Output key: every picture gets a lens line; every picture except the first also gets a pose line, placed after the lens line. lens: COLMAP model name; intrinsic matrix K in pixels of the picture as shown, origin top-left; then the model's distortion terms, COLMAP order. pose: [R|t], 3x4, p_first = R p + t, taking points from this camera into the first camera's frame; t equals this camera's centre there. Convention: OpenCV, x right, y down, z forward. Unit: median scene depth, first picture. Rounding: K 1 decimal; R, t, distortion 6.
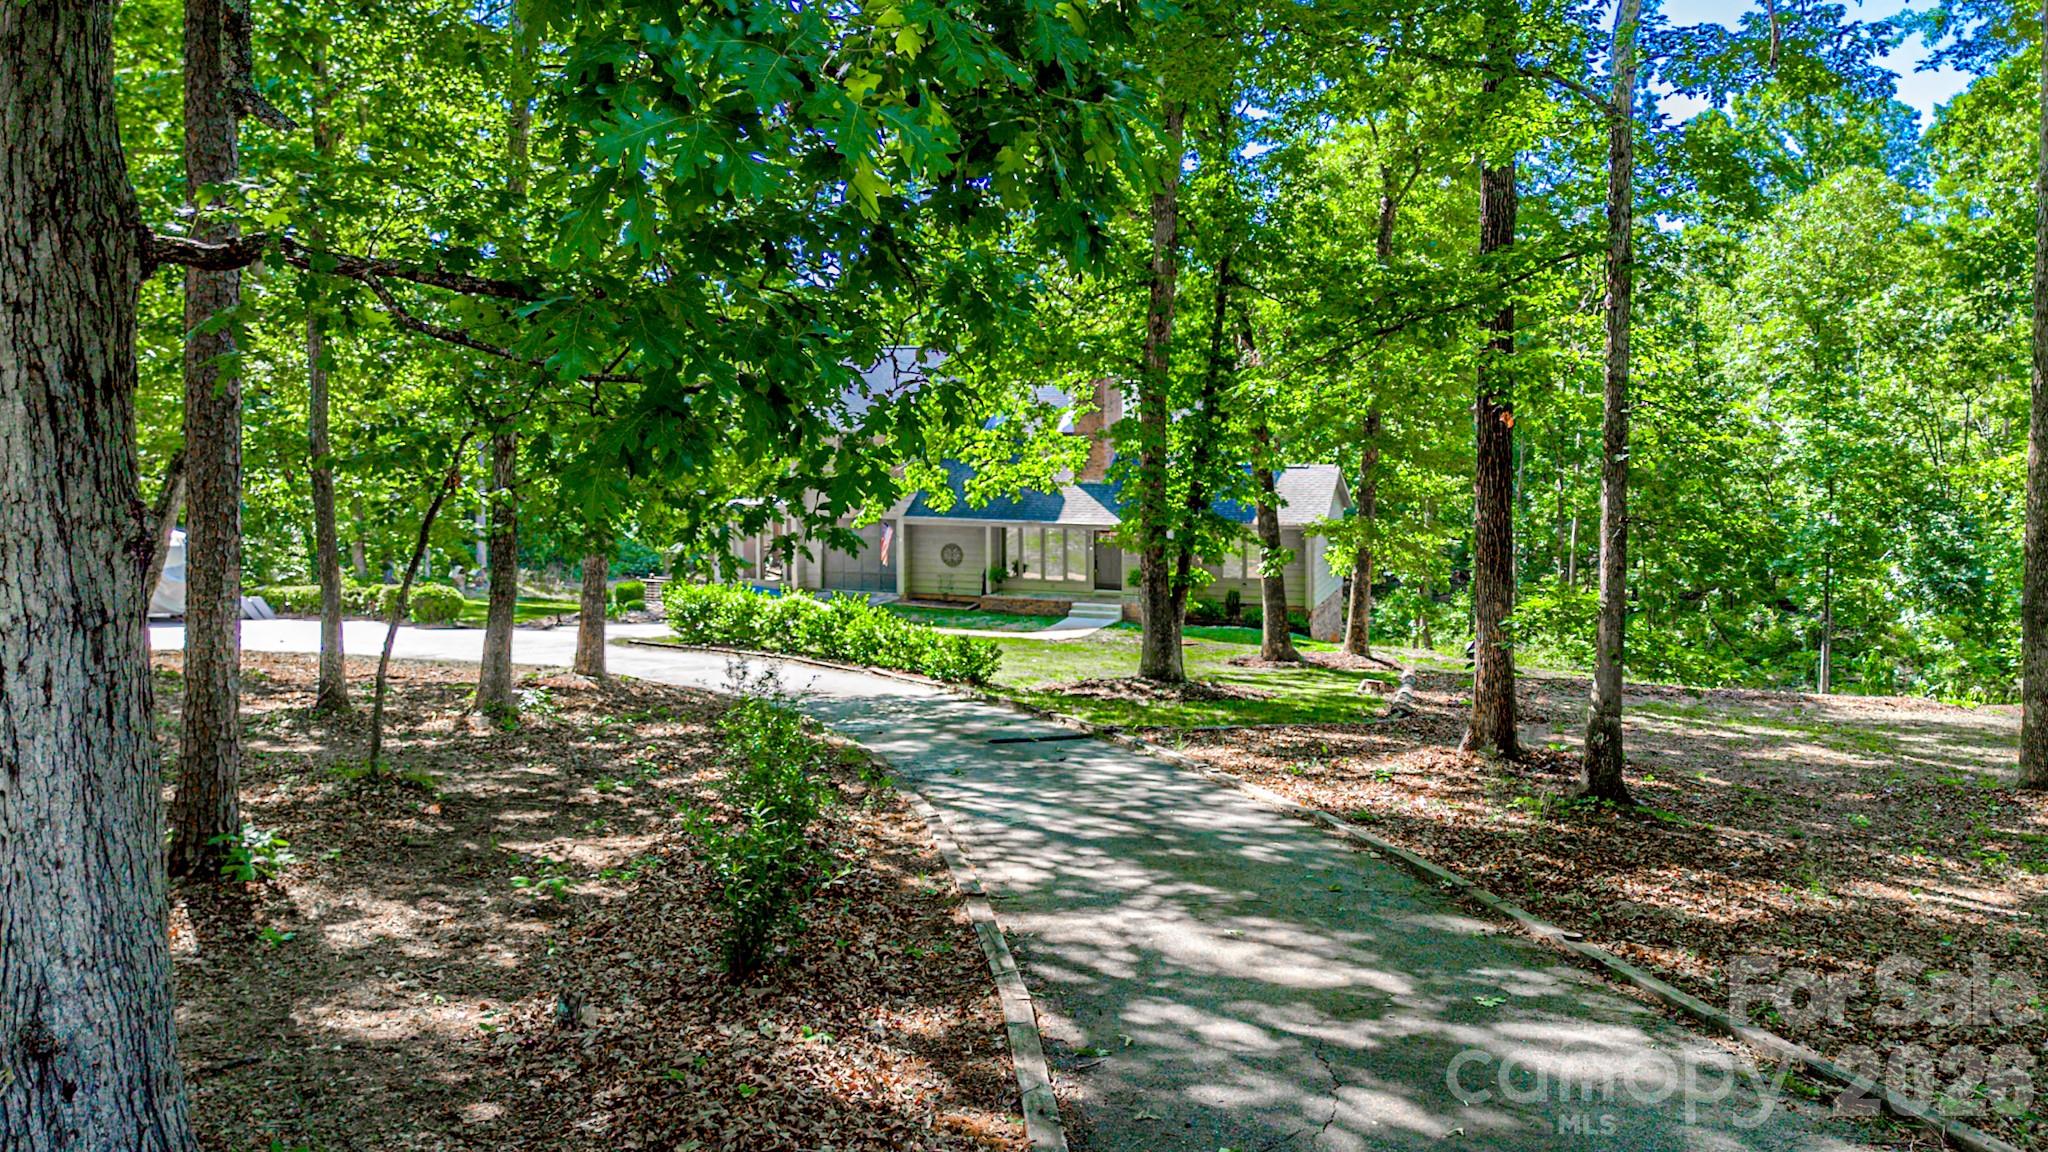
lens RADIAL K [[1439.0, 0, 1024.0], [0, 1439.0, 576.0], [0, 0, 1]] dist [0.077154, -0.078005]
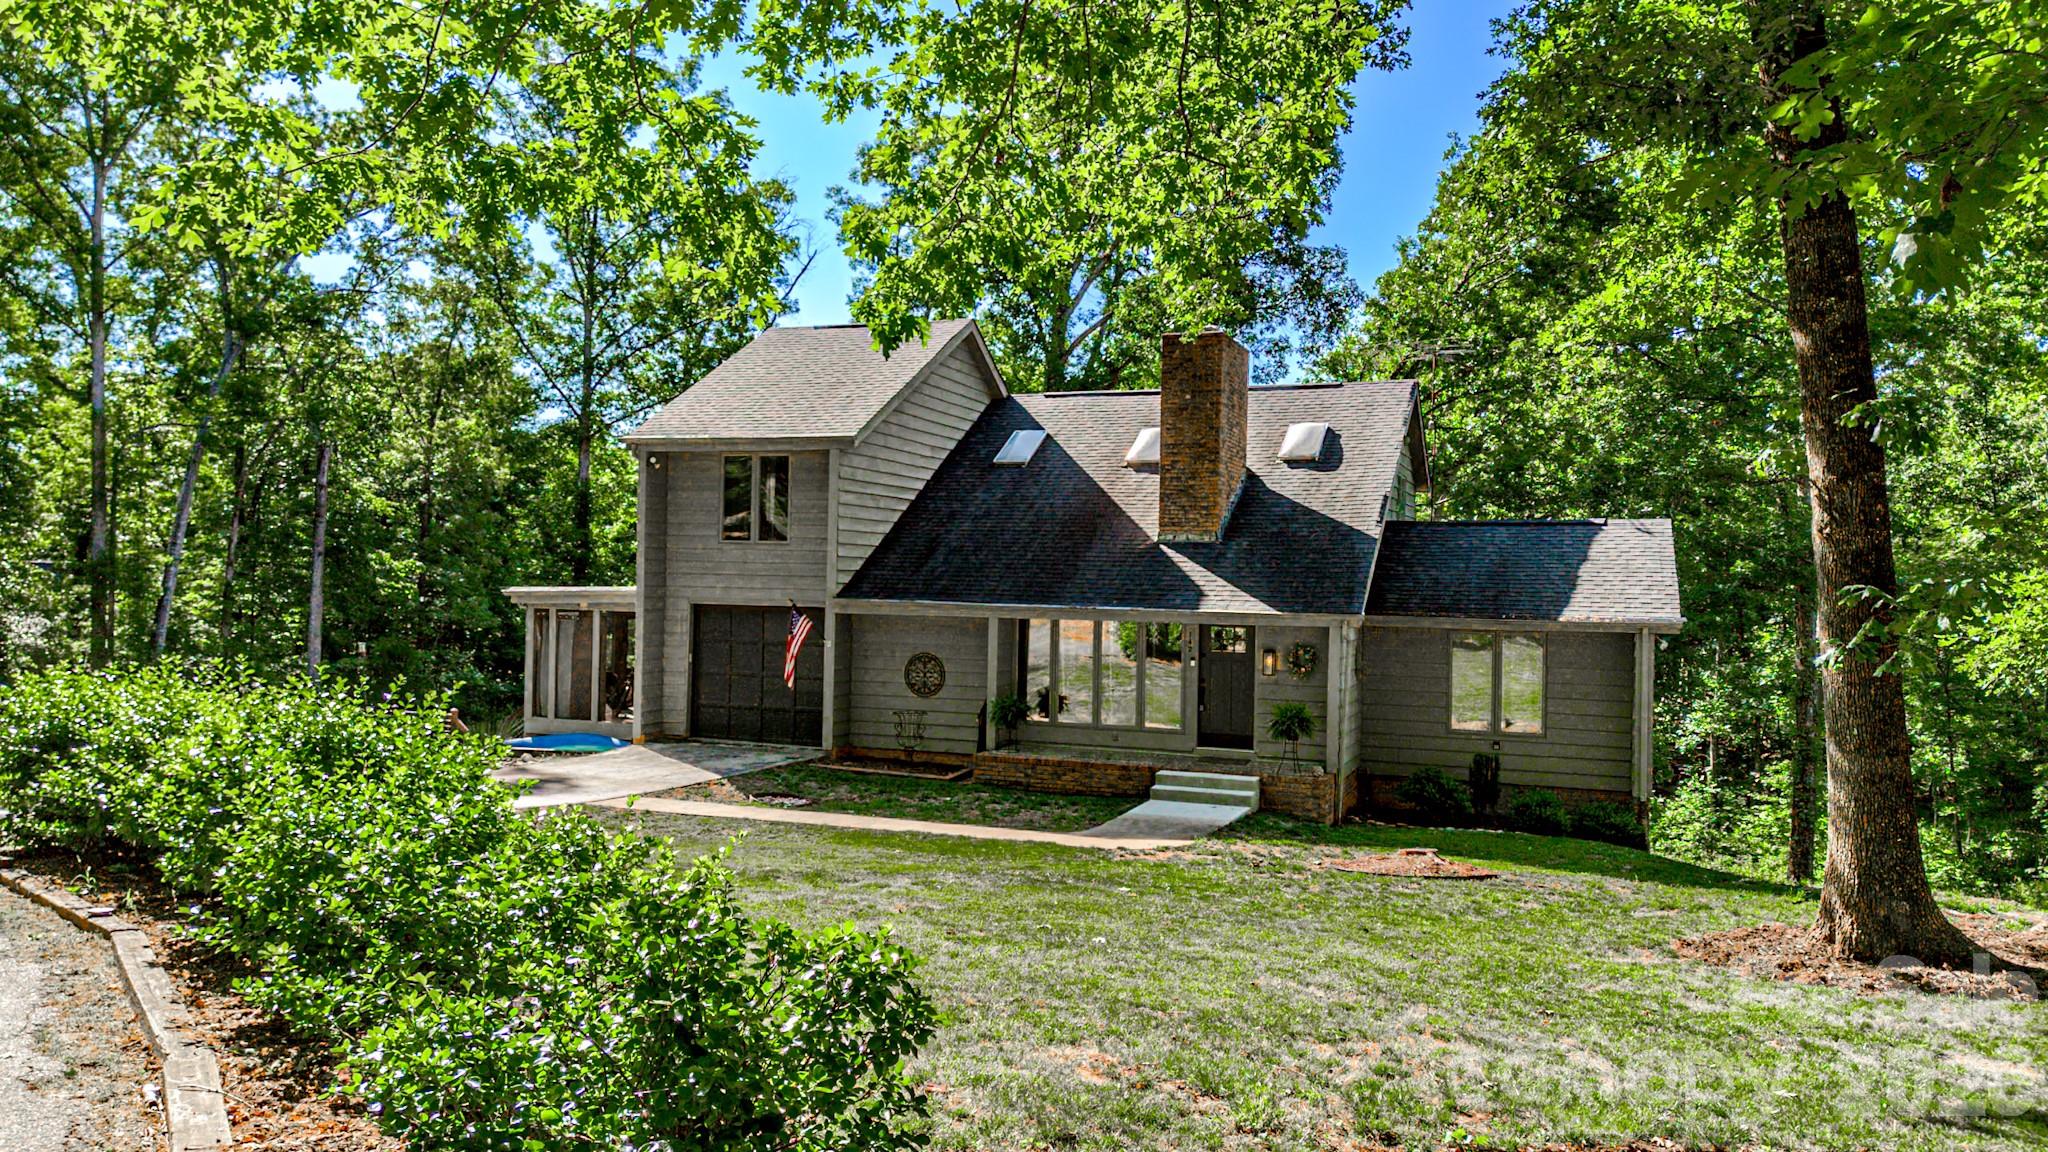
lens RADIAL K [[1439.0, 0, 1024.0], [0, 1439.0, 576.0], [0, 0, 1]] dist [0.077154, -0.078005]
pose [[0.999572, 0.018510, -0.022670, -0.002160], [-0.021205, 0.991919, -0.125088, 0.015080], [0.020172, 0.125516, 0.991887, 0.479388]]
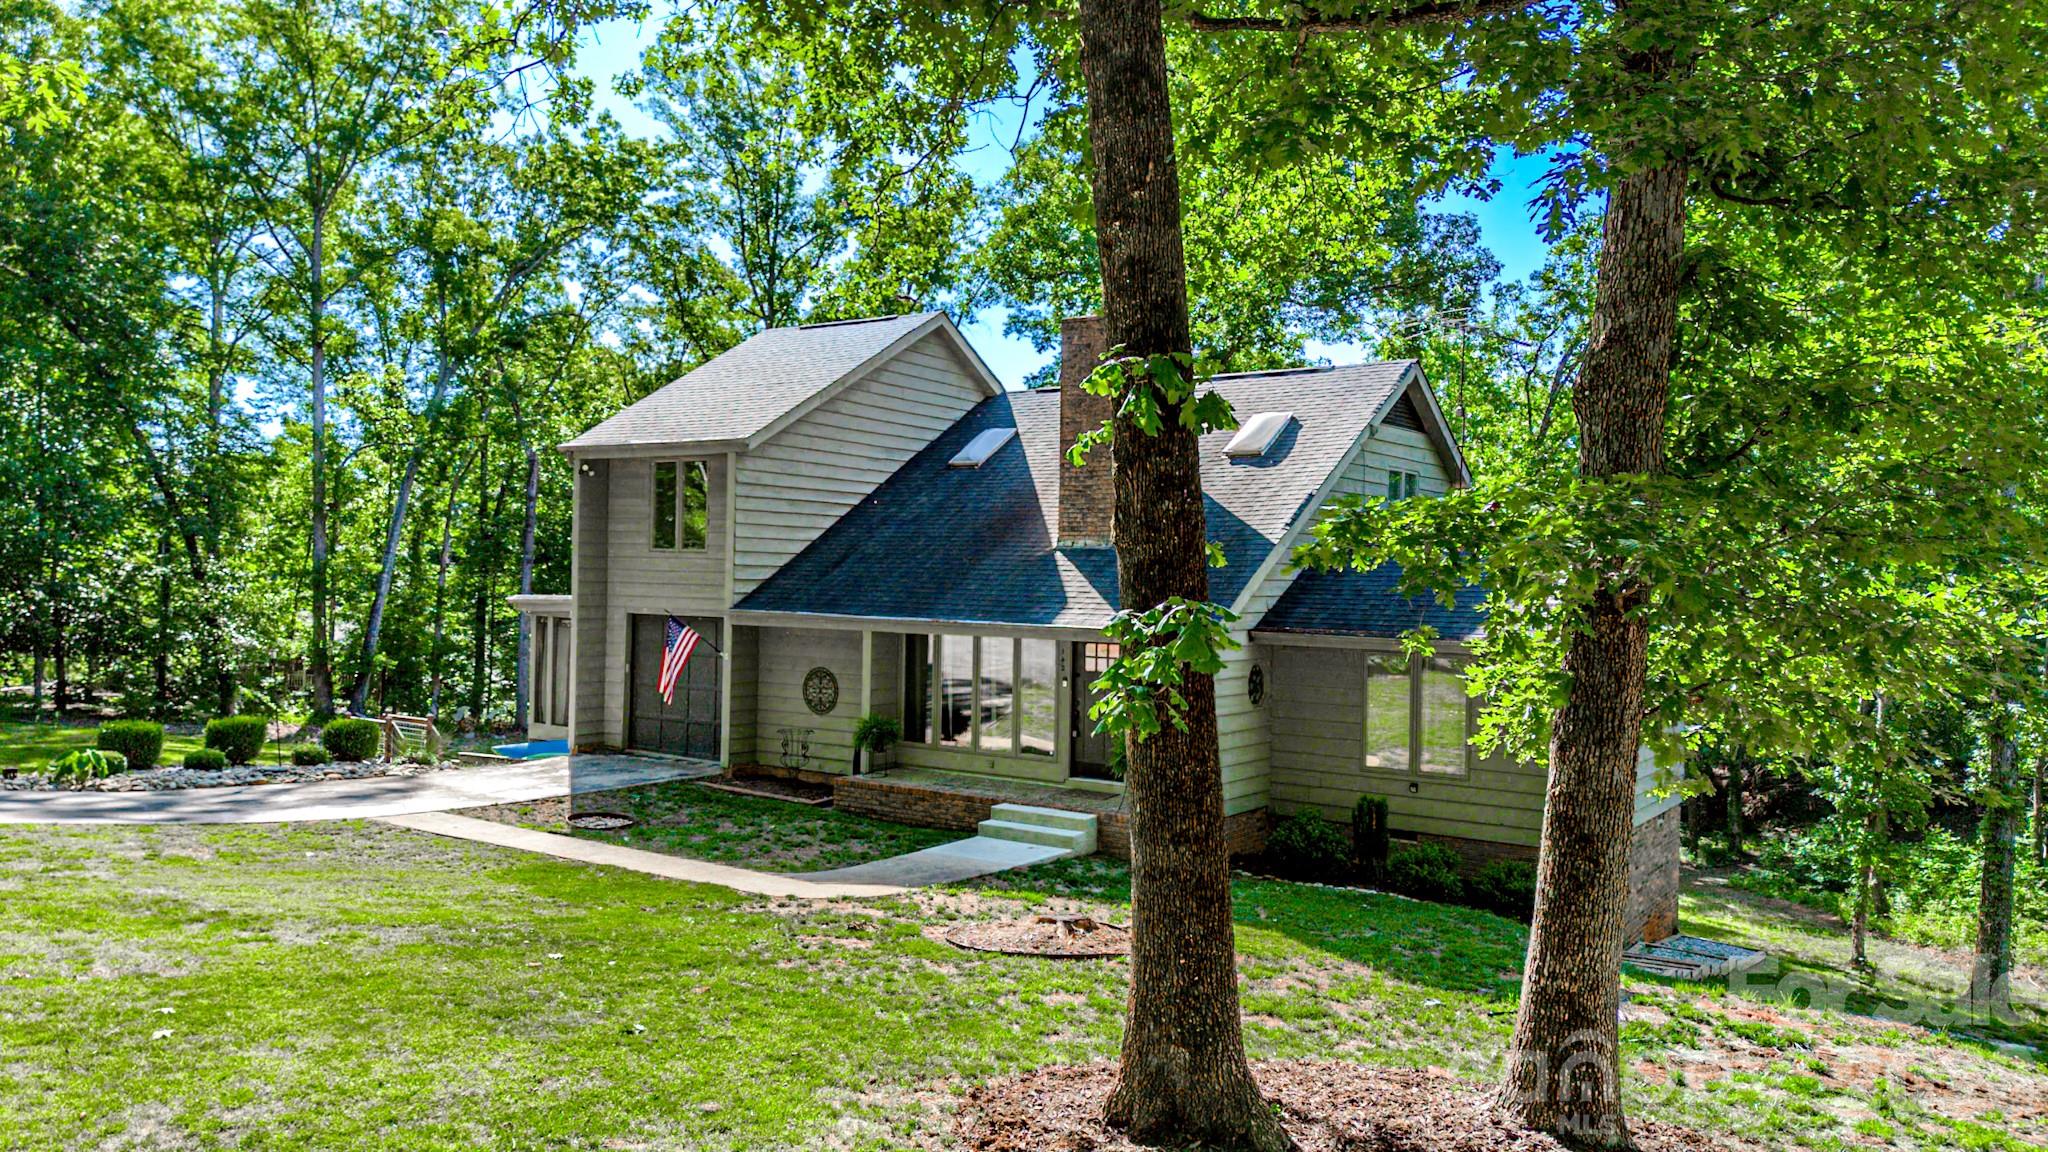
lens RADIAL K [[1439.0, 0, 1024.0], [0, 1439.0, 576.0], [0, 0, 1]] dist [0.077154, -0.078005]
pose [[0.963501, 0.019257, -0.267011, 0.152734], [-0.052410, 0.991677, -0.117600, 0.001271], [0.262524, 0.127302, 0.956491, 0.544645]]
